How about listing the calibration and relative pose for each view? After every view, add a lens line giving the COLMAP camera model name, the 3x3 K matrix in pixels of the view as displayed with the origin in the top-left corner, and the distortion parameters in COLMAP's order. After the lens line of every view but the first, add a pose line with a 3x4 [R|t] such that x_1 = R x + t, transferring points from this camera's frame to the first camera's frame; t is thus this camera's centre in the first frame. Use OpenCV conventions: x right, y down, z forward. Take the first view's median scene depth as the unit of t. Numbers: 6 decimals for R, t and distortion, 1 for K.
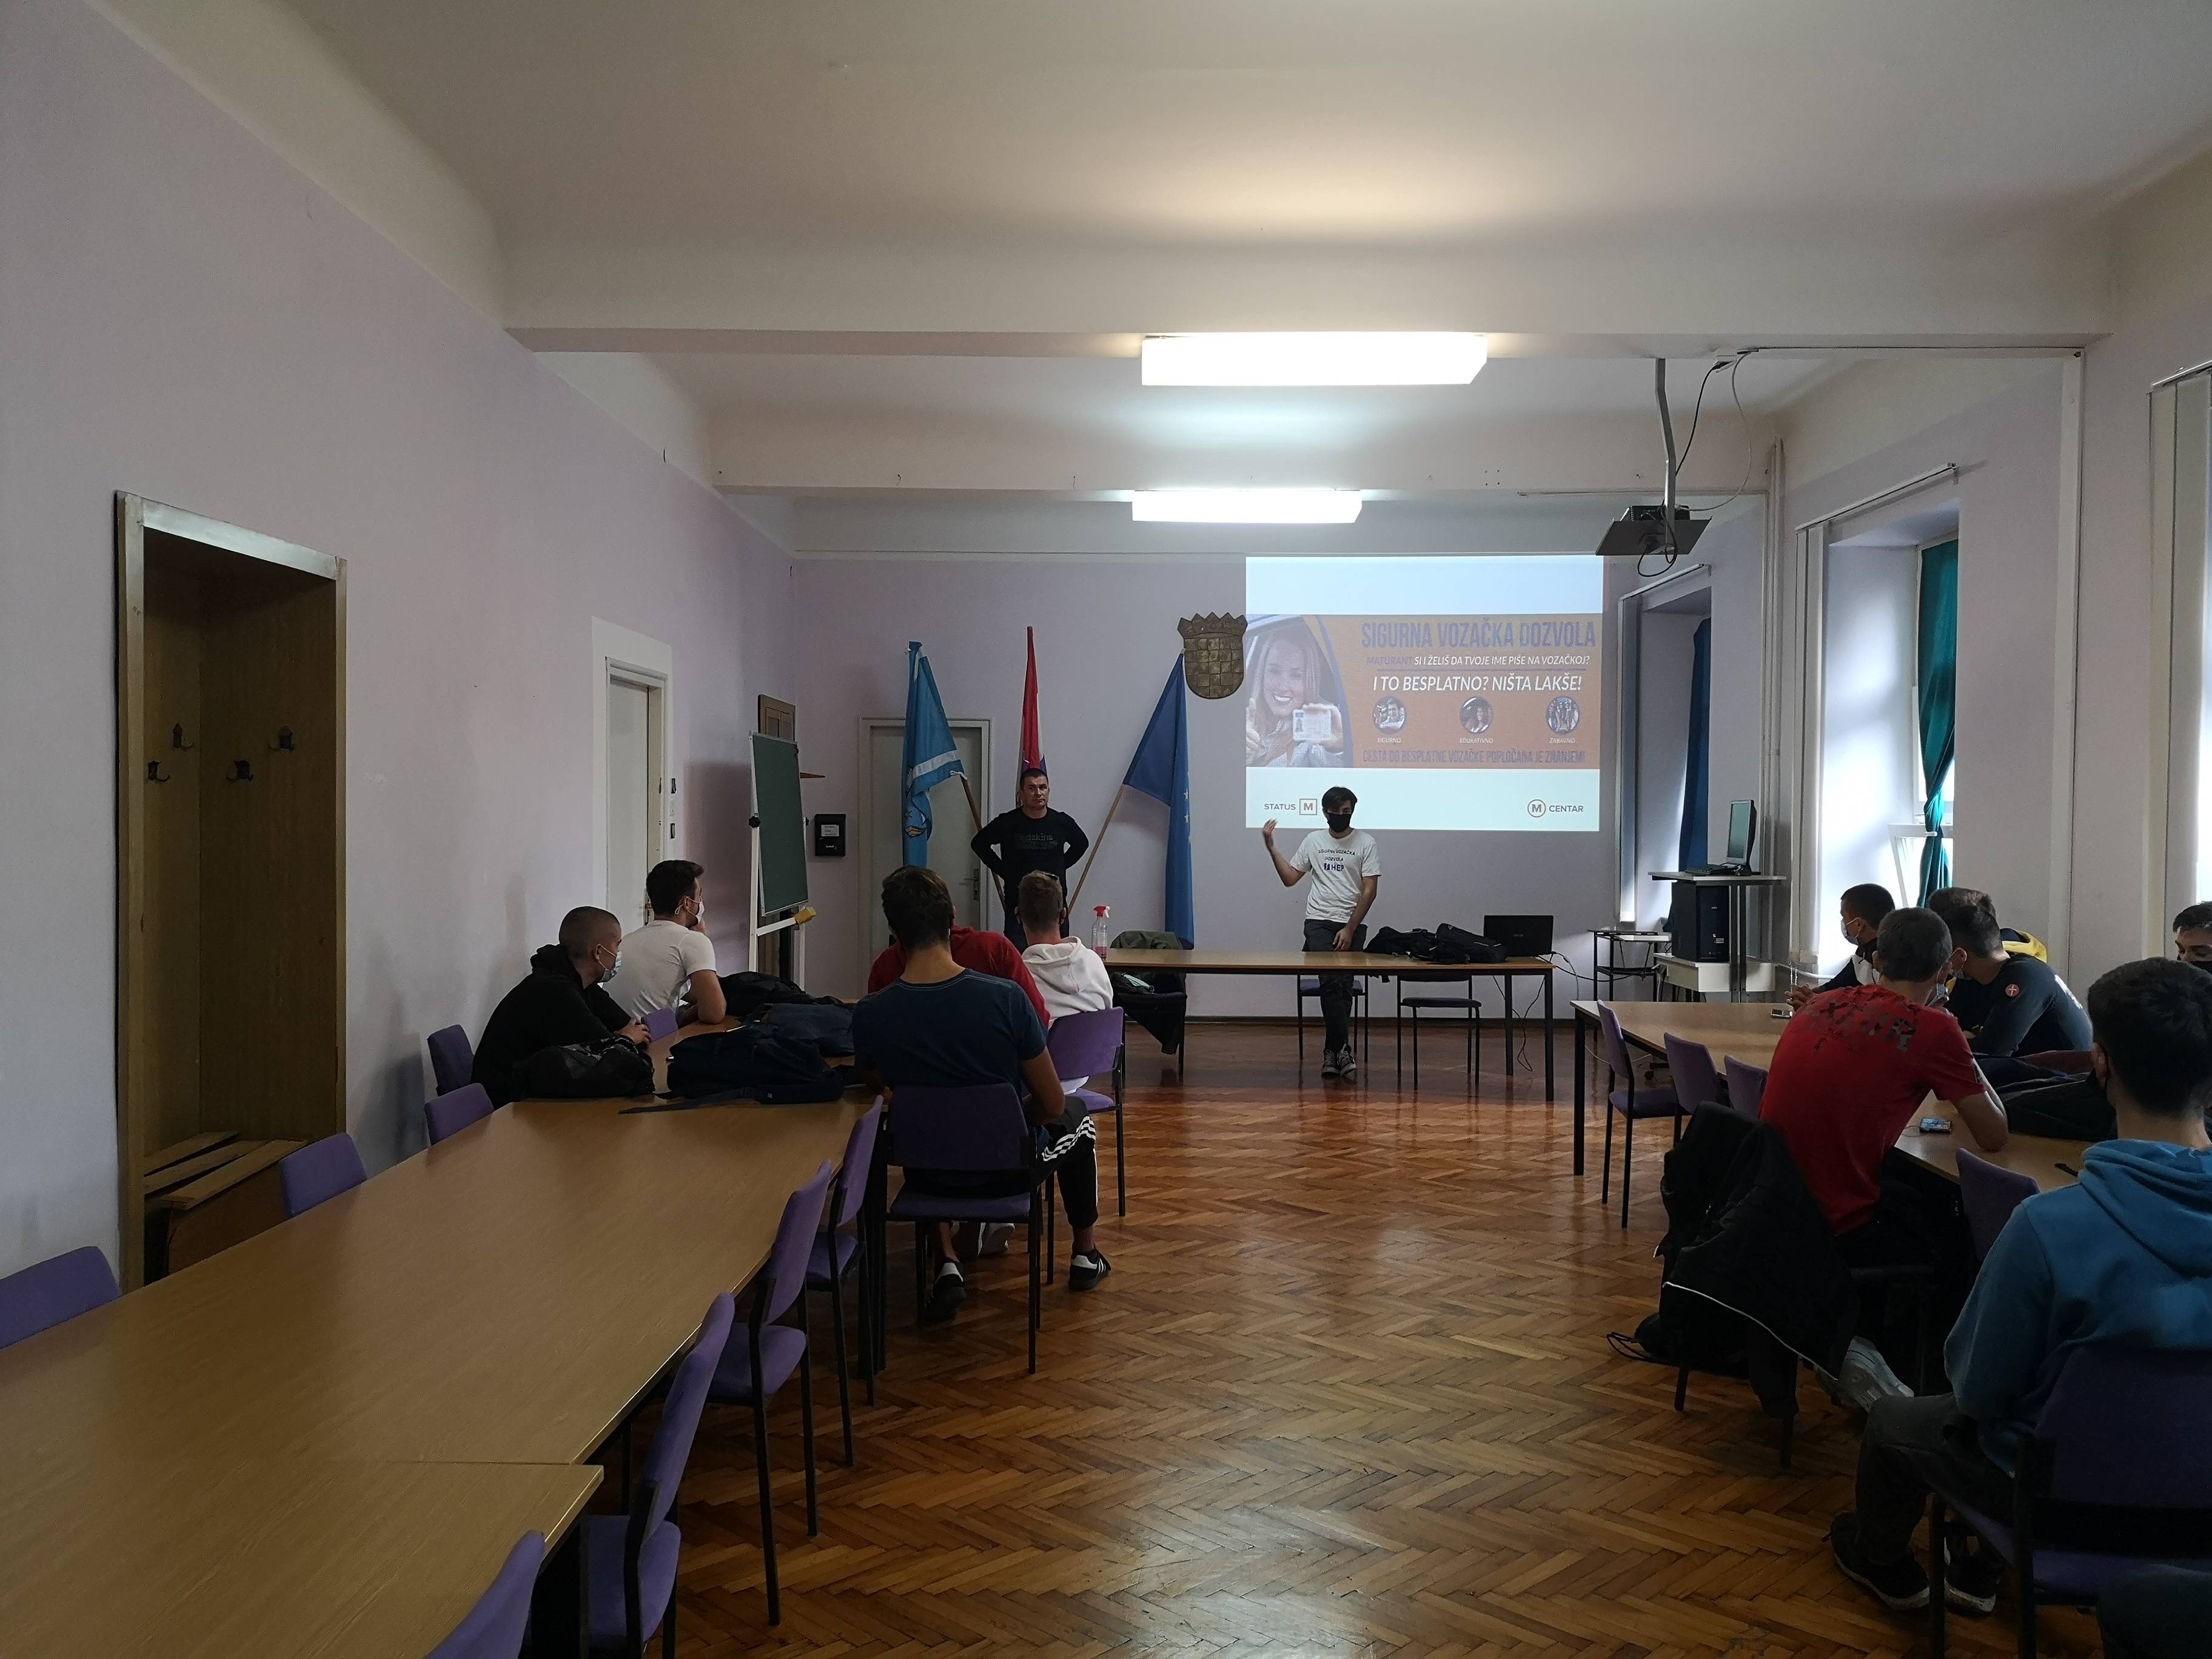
lens RADIAL K [[1707.9, 0, 1097.7], [0, 1707.9, 820.9], [0, 0, 1]] dist [0.047701, -0.011768]
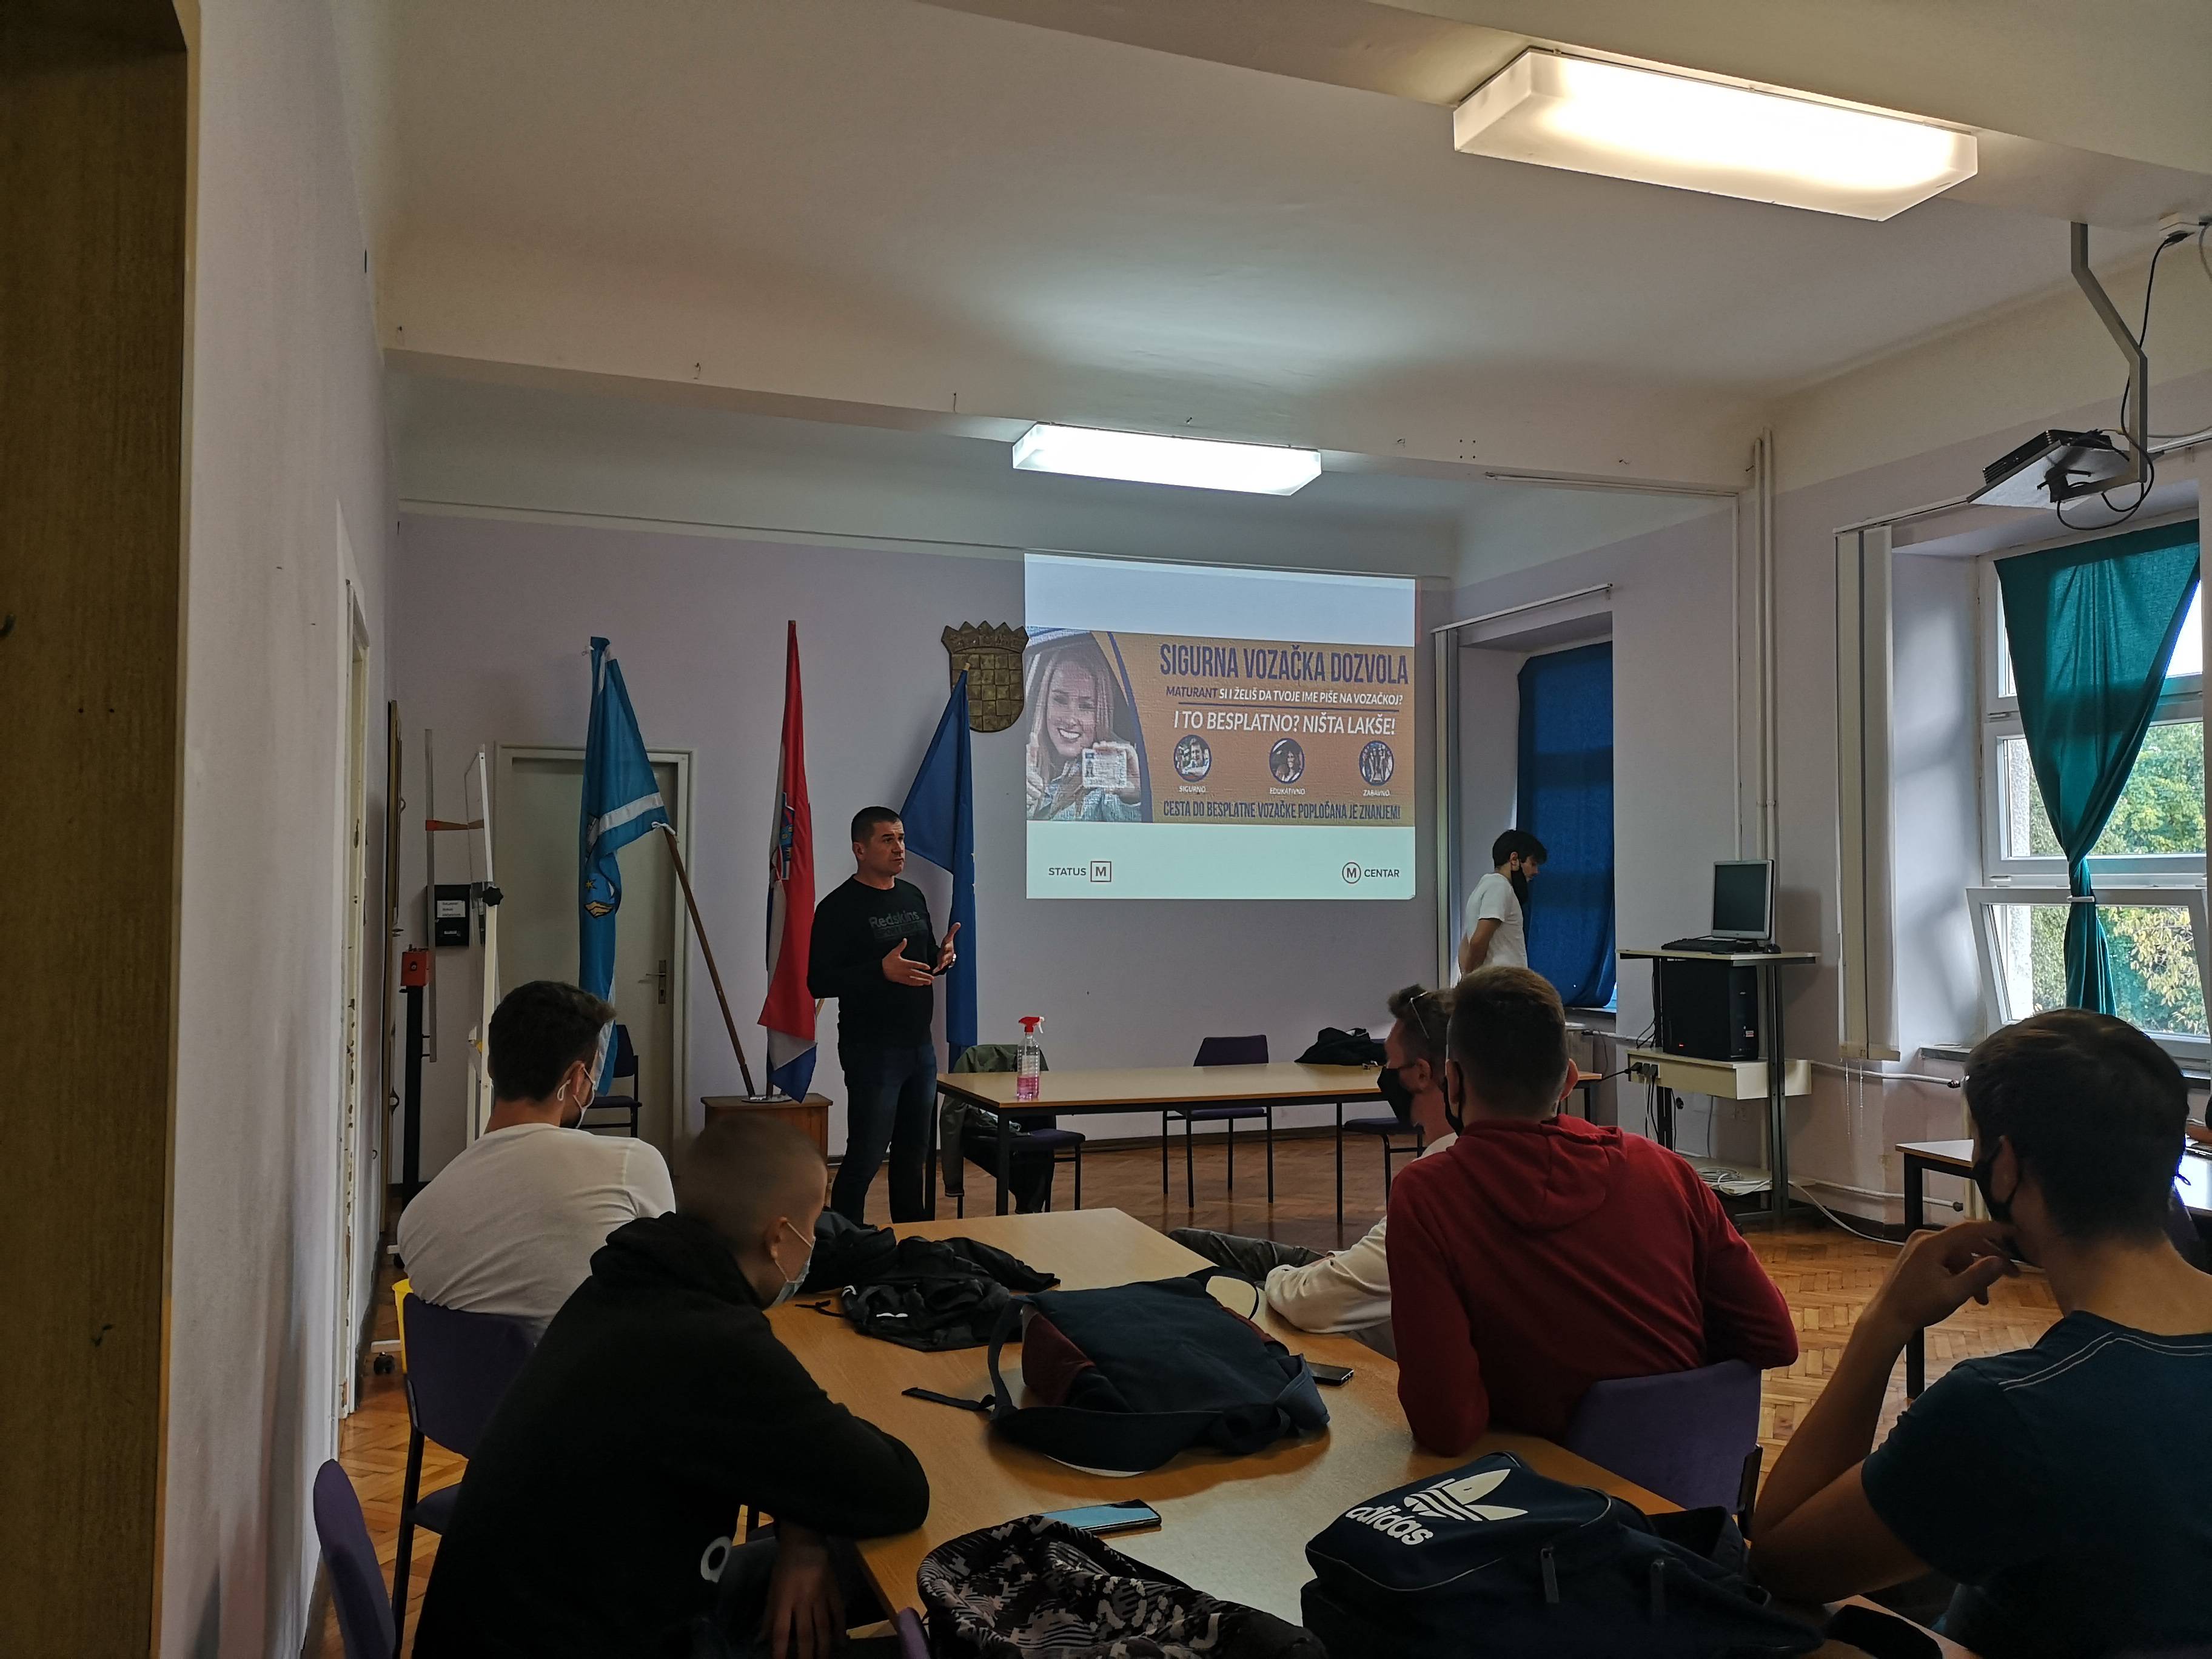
lens RADIAL K [[1707.9, 0, 1111.7], [0, 1707.9, 841.9], [0, 0, 1]] dist [0.047701, -0.011768]
pose [[0.934459, 0.003428, 0.356053, -0.154912], [0.006788, 0.999600, -0.027439, -0.000322], [-0.356005, 0.028057, 0.934063, 0.257780]]
